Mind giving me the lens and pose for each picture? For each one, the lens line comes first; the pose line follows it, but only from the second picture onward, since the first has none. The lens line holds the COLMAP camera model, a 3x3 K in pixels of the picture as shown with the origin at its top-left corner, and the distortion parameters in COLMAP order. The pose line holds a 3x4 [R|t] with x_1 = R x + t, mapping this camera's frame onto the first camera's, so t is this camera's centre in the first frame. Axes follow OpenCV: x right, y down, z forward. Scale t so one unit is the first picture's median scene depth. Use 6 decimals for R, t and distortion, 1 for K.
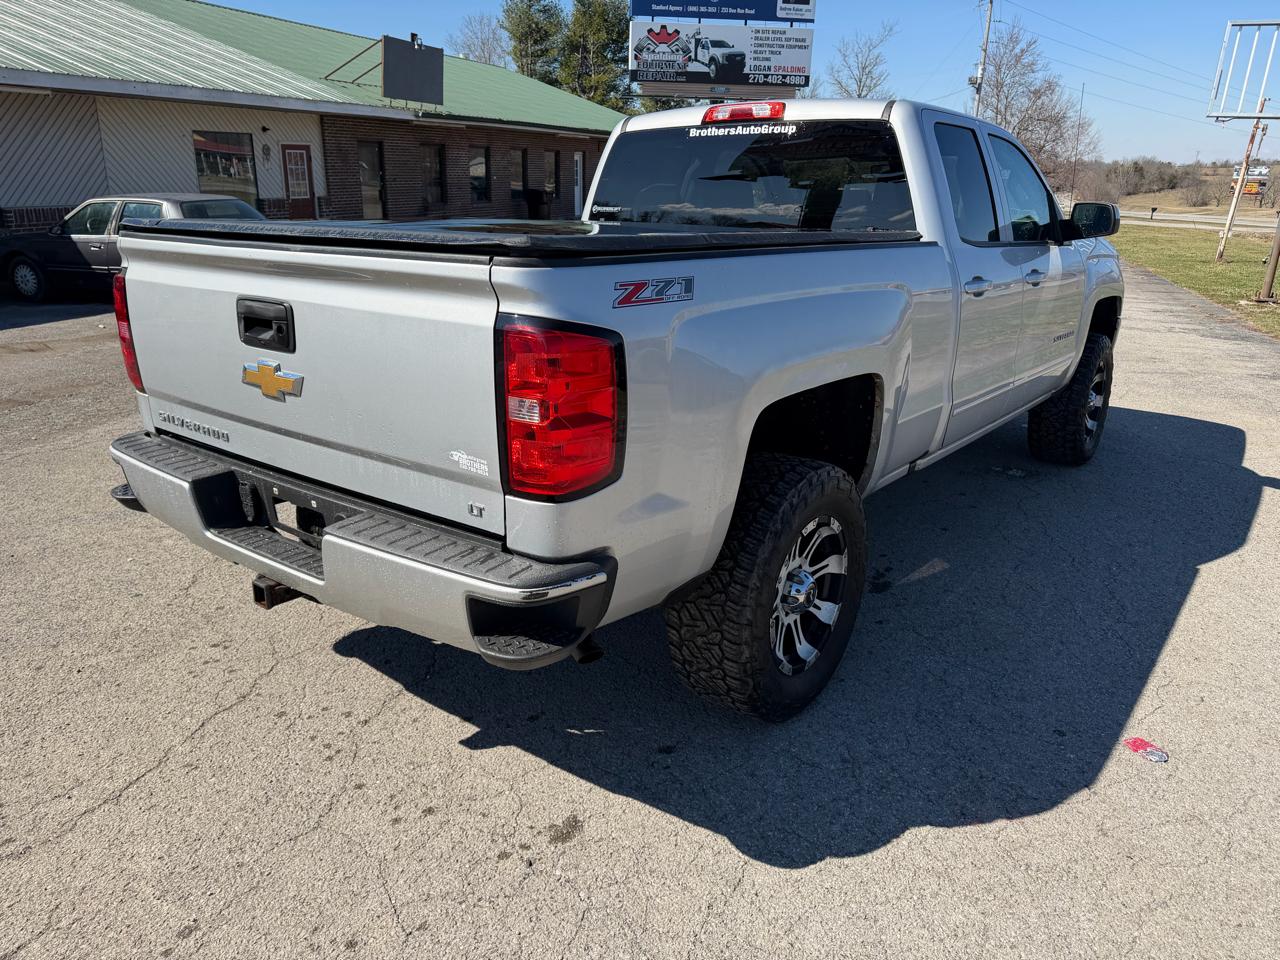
lens RADIAL K [[903.9, 0, 642.4], [0, 903.9, 485.3], [0, 0, 1]] dist [0.033224, -0.036129]
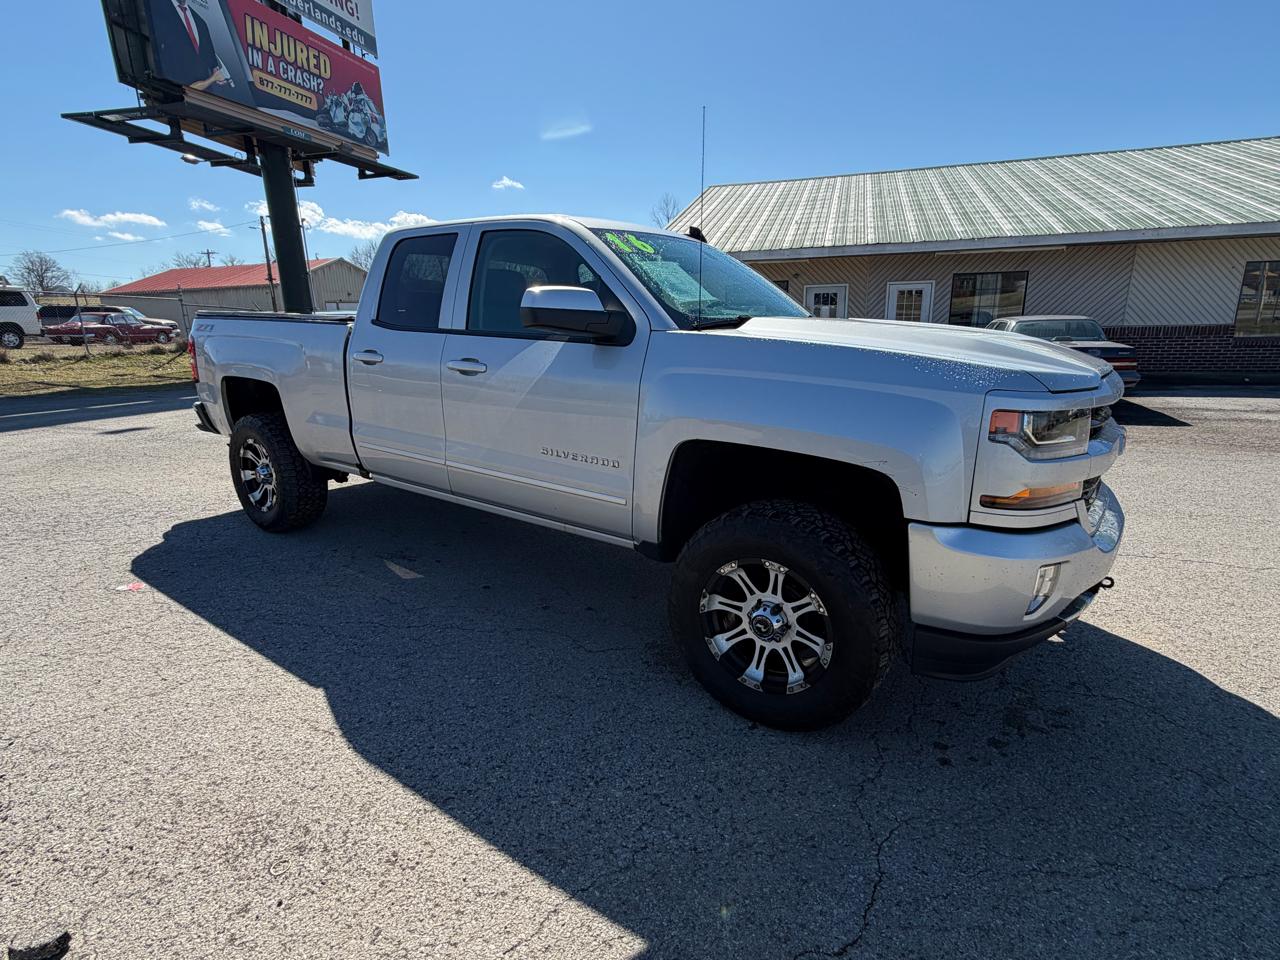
lens RADIAL K [[634.4, 0, 638.1], [0, 634.4, 480.9], [0, 0, 1]] dist [0.001613, -0.001320]
pose [[0.040006, 0.236669, -0.970766, 1.194112], [-0.306606, 0.927582, 0.213506, -0.331425], [0.950996, 0.289101, 0.109673, 1.185066]]
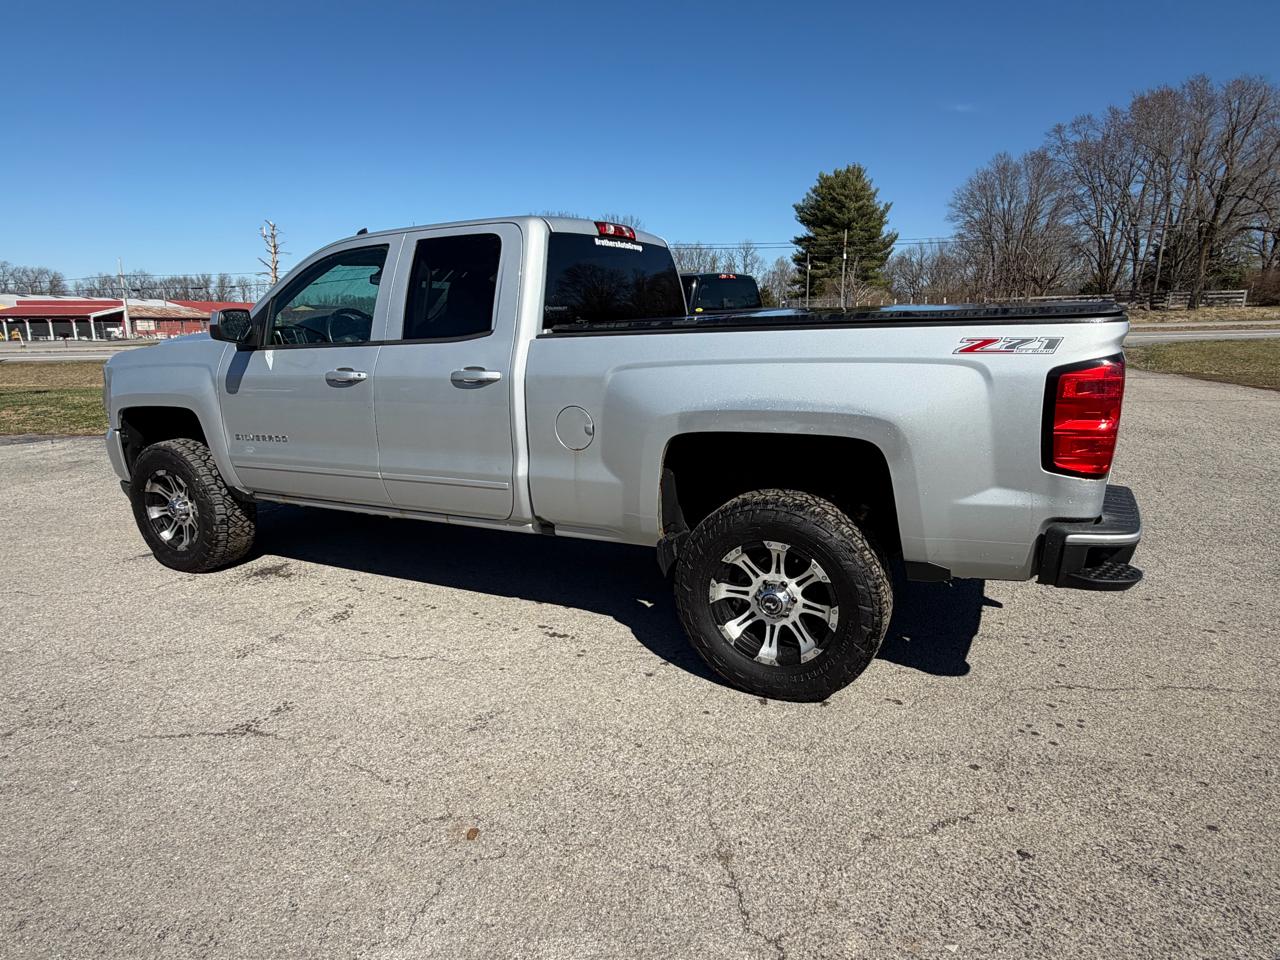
lens RADIAL K [[741.4, 0, 633.1], [0, 741.4, 483.1], [0, 0, 1]] dist [0.000496, 0.000250]
pose [[-0.187730, -0.230270, 0.954847, -0.895021], [0.318814, 0.905211, 0.280981, -0.354119], [-0.929040, 0.357167, -0.096522, 1.134213]]
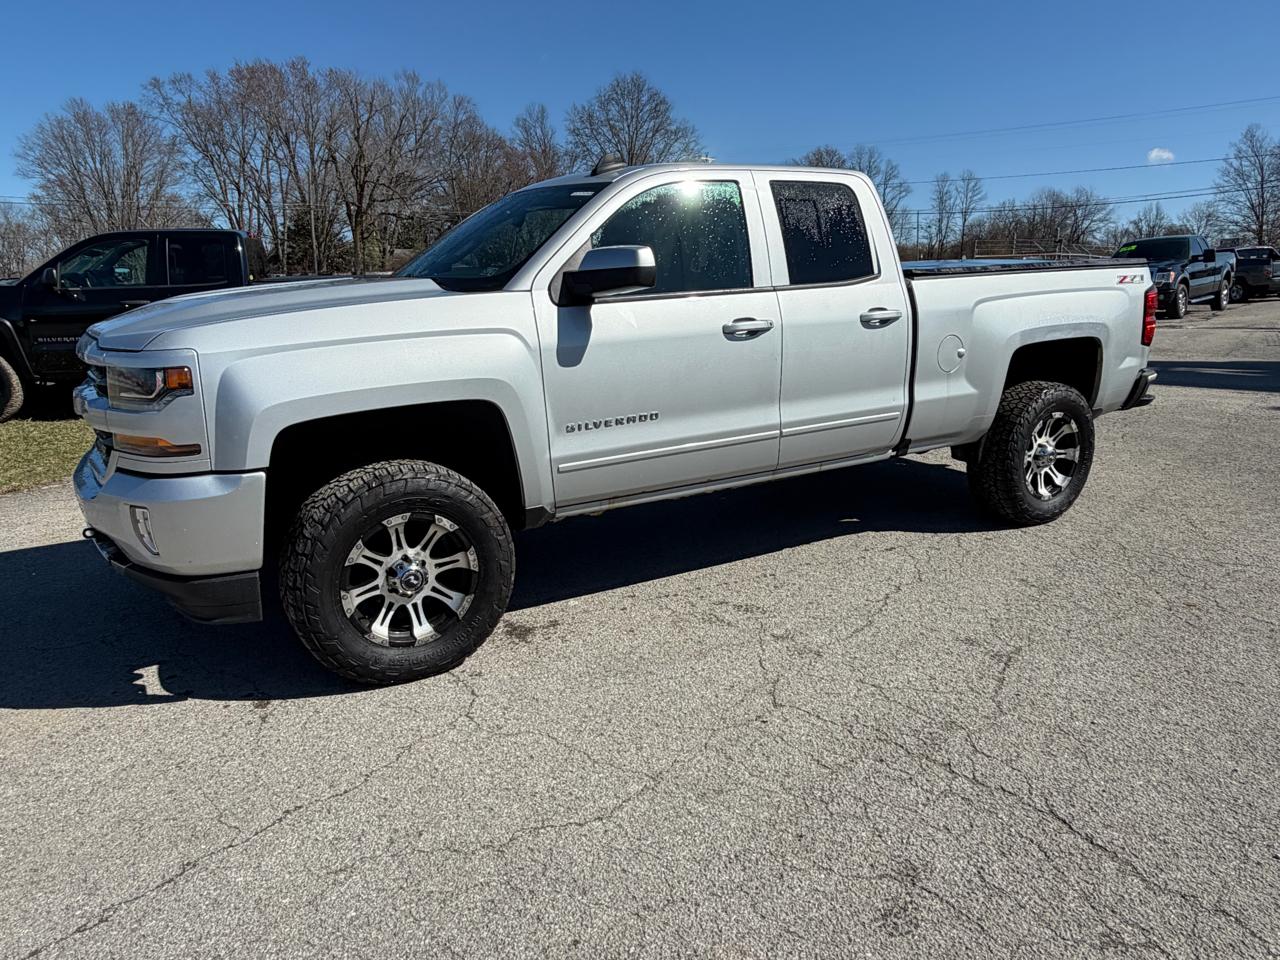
lens RADIAL K [[885.6, 0, 634.1], [0, 885.6, 476.3], [0, 0, 1]] dist [0.000290, 0.001448]
pose [[-0.929165, -0.077175, 0.361520, -0.182997], [0.120074, 0.861929, 0.492607, -0.671478], [-0.349622, 0.501122, -0.791607, 2.191424]]
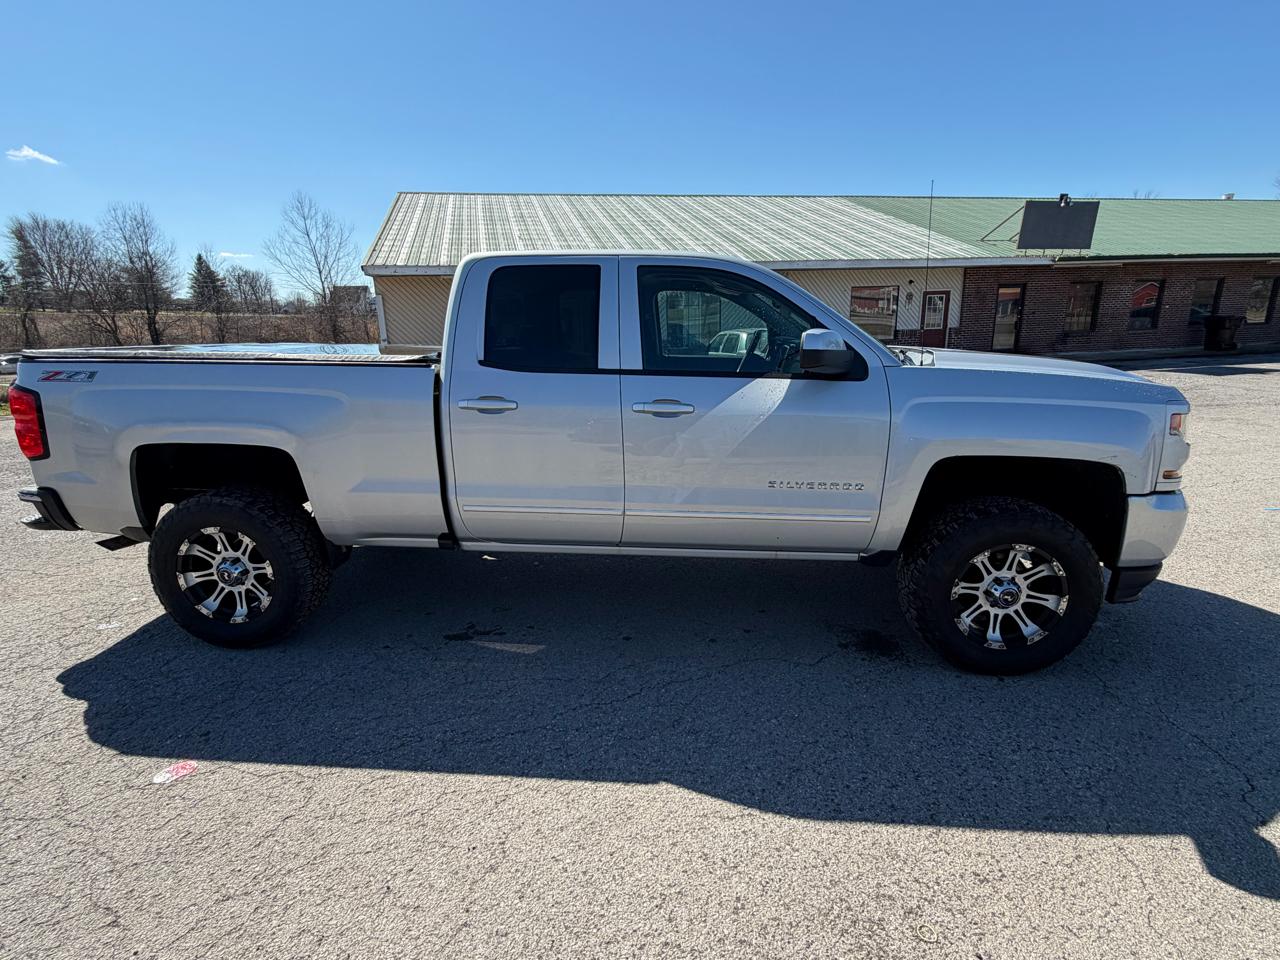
lens RADIAL K [[634.4, 0, 638.3], [0, 634.4, 480.2], [0, 0, 1]] dist [0.001613, -0.001320]
pose [[0.543833, 0.182528, -0.819102, 1.016362], [-0.240904, 0.968934, 0.055971, -0.193270], [0.803872, 0.166886, 0.570910, 0.634107]]
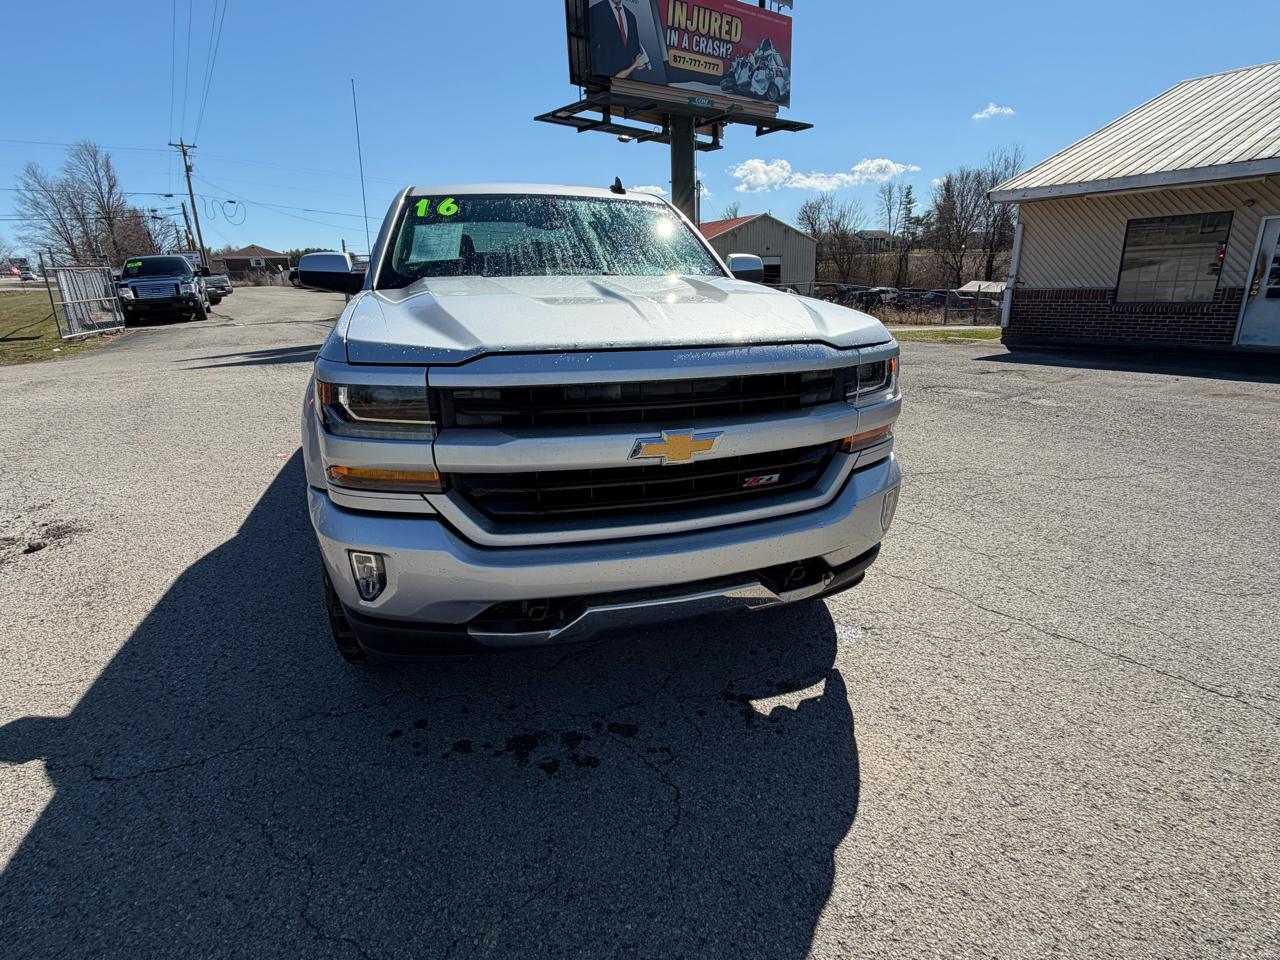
lens RADIAL K [[634.4, 0, 638.4], [0, 634.4, 480.2], [0, 0, 1]] dist [0.001613, -0.001320]
pose [[-0.576807, 0.248610, -0.778130, 0.986409], [-0.246248, 0.855334, 0.455814, -0.548719], [0.778881, 0.454530, -0.432143, 1.843057]]
